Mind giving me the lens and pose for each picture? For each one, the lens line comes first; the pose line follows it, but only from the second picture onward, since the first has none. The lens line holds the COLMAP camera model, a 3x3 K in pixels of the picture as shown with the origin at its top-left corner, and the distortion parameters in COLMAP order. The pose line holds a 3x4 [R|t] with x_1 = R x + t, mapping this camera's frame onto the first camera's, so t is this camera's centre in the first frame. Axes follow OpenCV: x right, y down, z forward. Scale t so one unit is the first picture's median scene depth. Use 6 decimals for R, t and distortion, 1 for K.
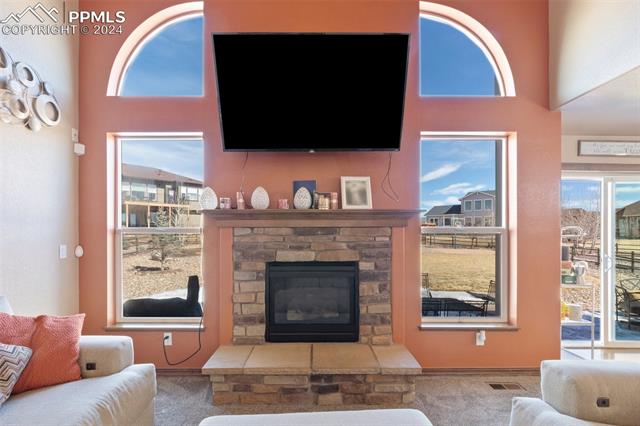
lens RADIAL K [[297.9, 0, 297.5], [0, 297.9, 233.9], [0, 0, 1]] dist [0.002734, -0.002370]
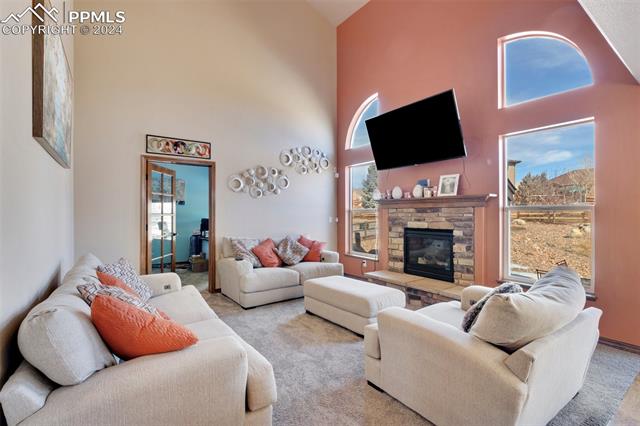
lens RADIAL K [[297.9, 0, 321.3], [0, 297.9, 214.4], [0, 0, 1]] dist [0.002734, -0.002370]
pose [[0.588514, 0.003509, -0.808479, 1.054996], [0.001428, 0.999985, 0.005380, 0.004293], [0.808486, -0.004320, 0.588500, -0.451958]]
